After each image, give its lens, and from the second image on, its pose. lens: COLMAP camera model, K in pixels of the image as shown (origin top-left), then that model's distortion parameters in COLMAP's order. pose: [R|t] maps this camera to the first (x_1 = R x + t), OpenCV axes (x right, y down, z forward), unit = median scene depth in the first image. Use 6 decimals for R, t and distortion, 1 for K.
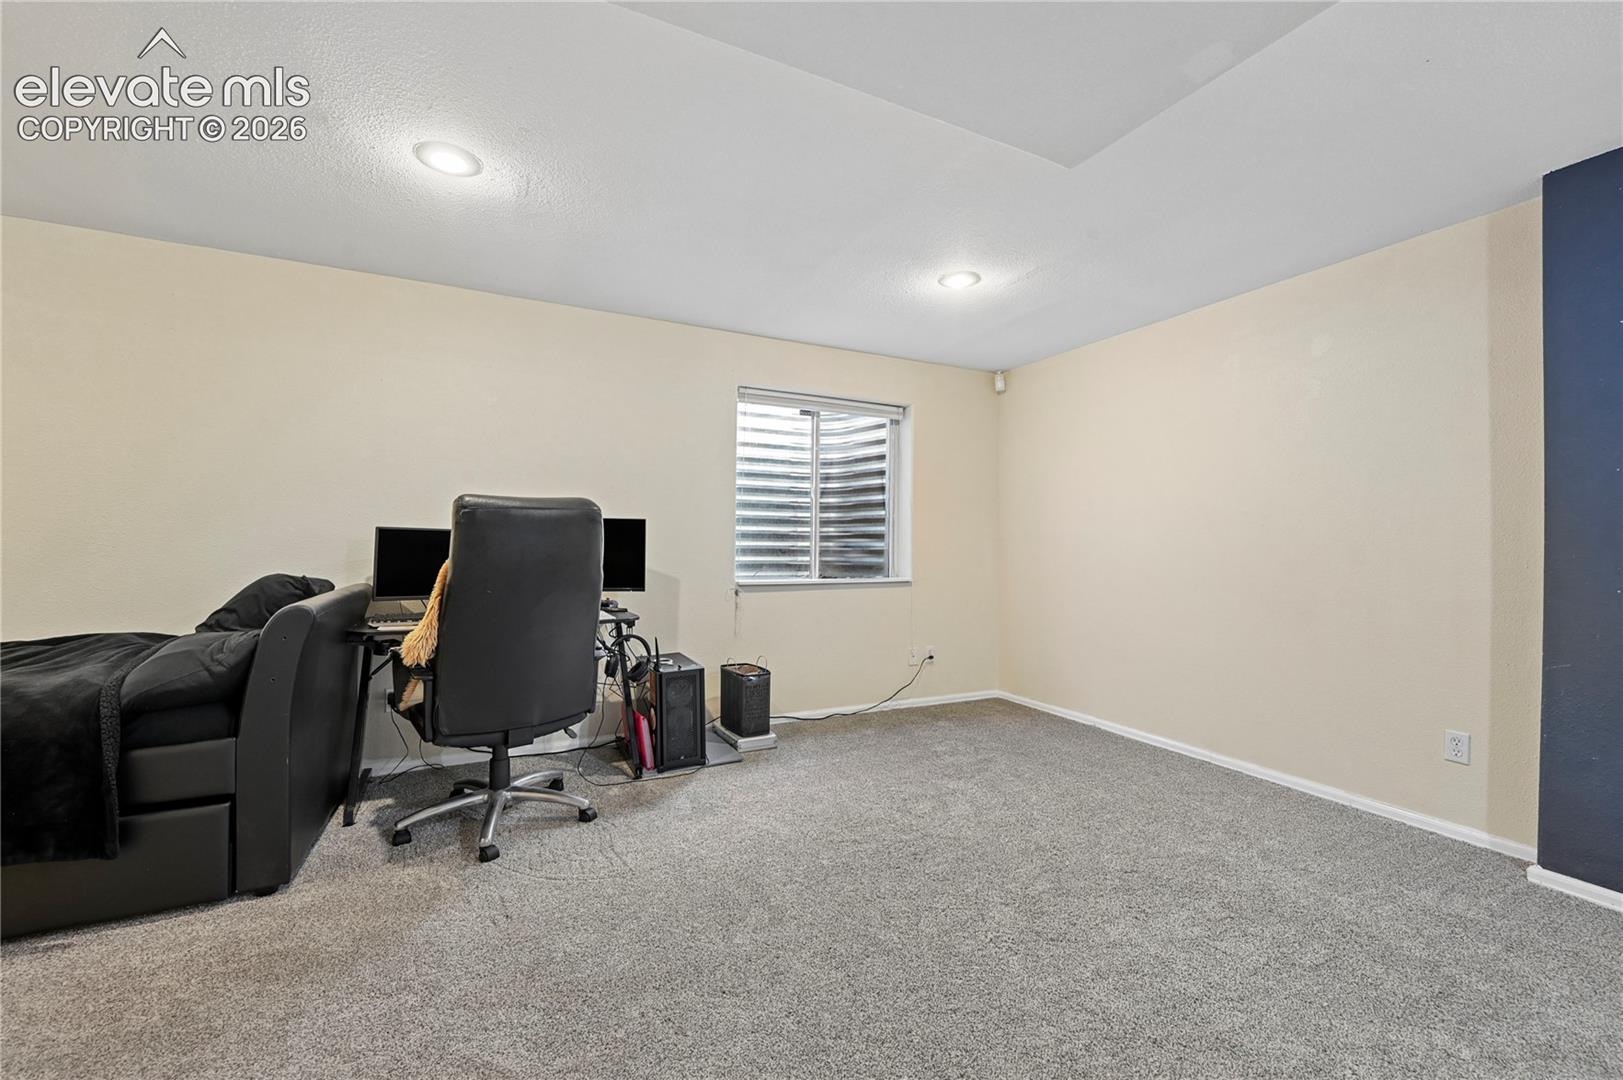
lens RADIAL K [[655.1, 0, 811.5], [0, 655.1, 540.0], [0, 0, 1]] dist [-0.000701, -0.000200]
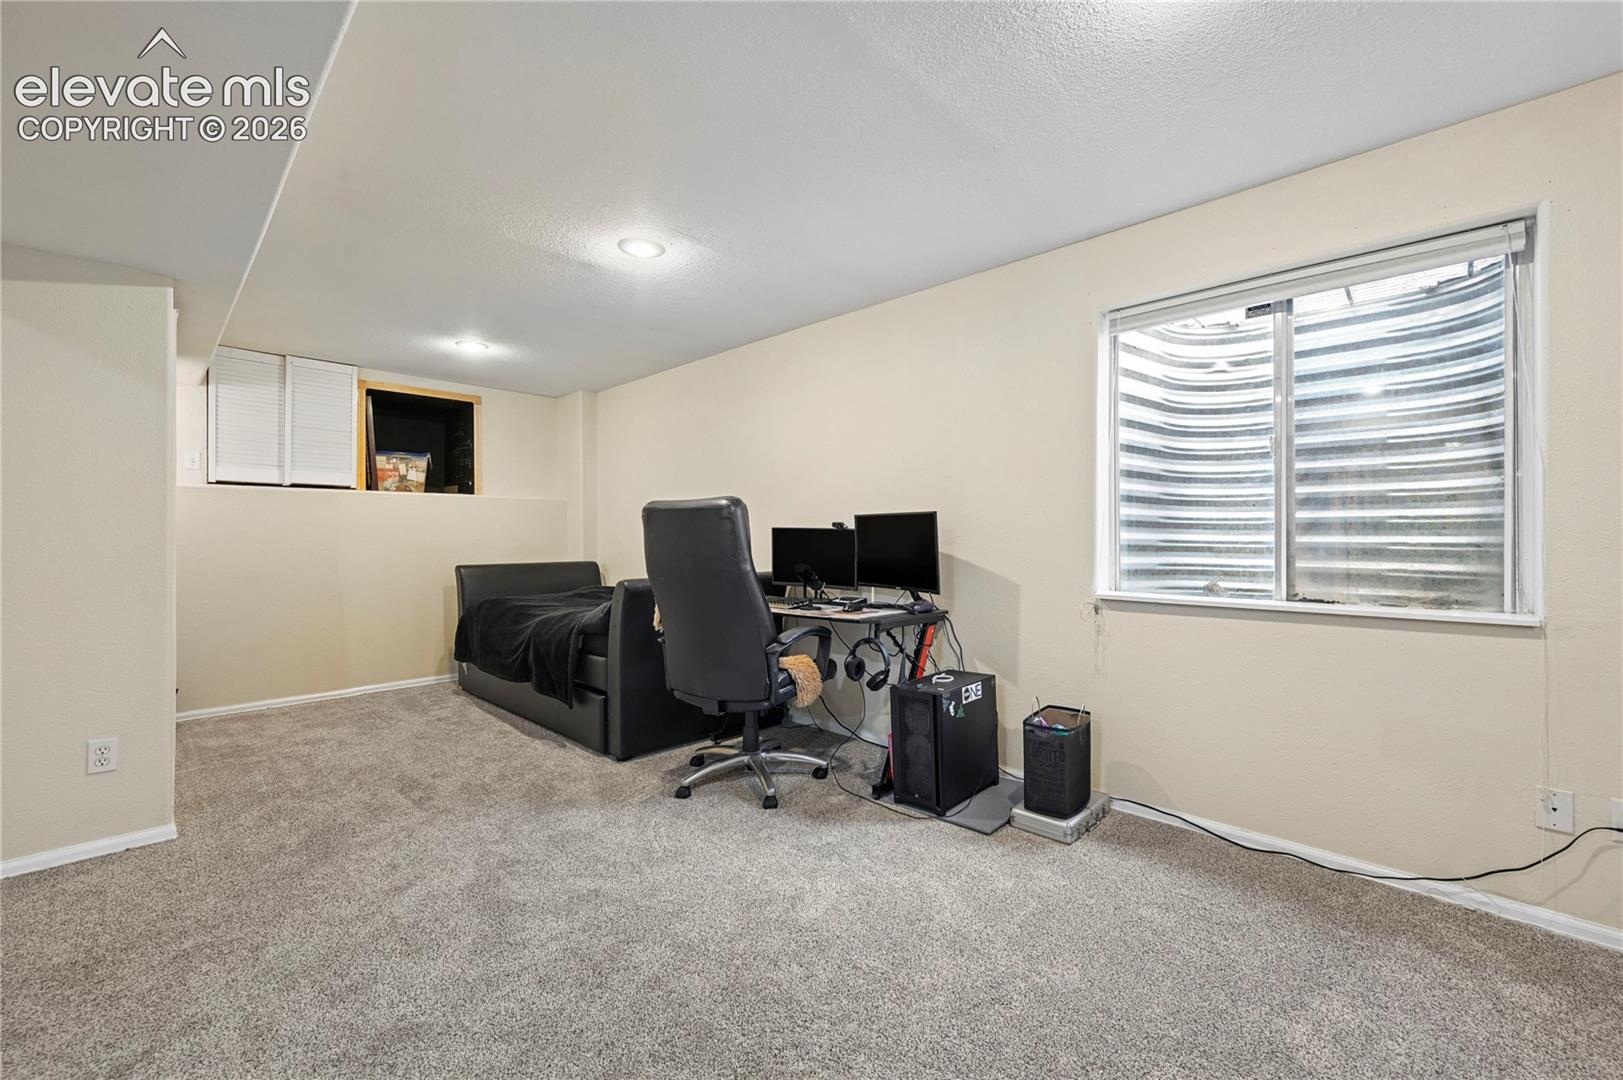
lens RADIAL K [[655.1, 0, 811.5], [0, 655.1, 540.0], [0, 0, 1]] dist [-0.000701, -0.000200]
pose [[0.336580, -0.005981, -0.941636, 0.537126], [0.007495, 0.999965, -0.003672, 0.008896], [0.941625, -0.005822, 0.336613, 0.588228]]
